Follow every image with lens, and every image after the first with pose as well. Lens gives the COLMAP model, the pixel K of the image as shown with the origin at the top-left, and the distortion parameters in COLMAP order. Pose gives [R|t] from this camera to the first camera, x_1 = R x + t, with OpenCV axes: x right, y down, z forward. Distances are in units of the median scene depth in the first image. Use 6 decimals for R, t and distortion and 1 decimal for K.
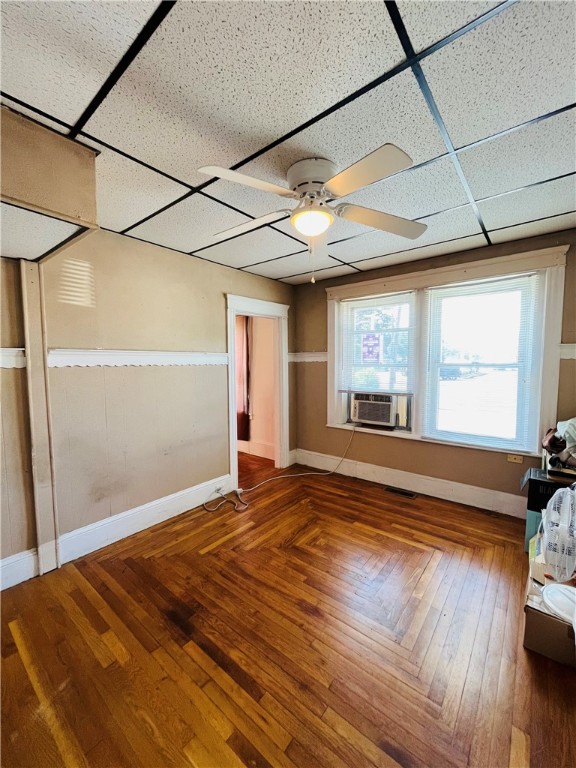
lens RADIAL K [[310.1, 0, 285.9], [0, 310.1, 384.2], [0, 0, 1]] dist [-0.000403, 0.000928]
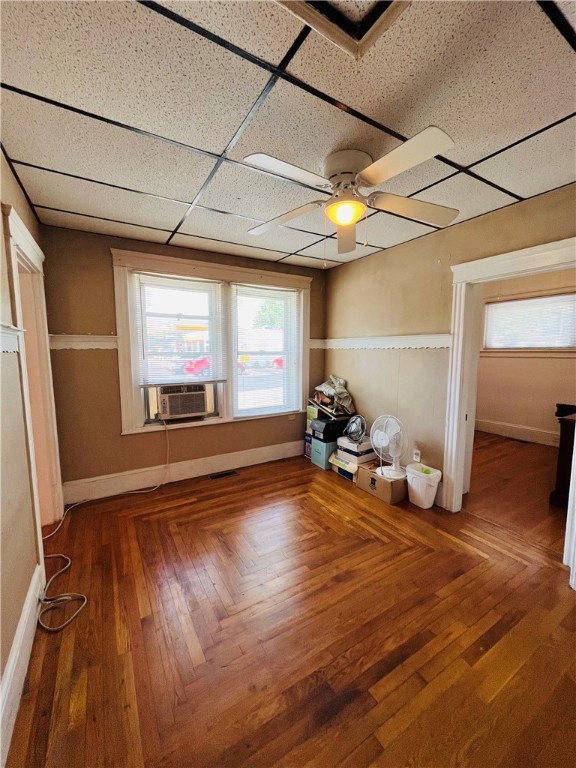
lens RADIAL K [[310.1, 0, 287.3], [0, 310.1, 383.9], [0, 0, 1]] dist [-0.000403, 0.000928]
pose [[0.338613, -0.096439, 0.935970, -0.511447], [0.063407, 0.994811, 0.079562, -0.027074], [-0.938787, 0.032406, 0.342971, 0.429093]]
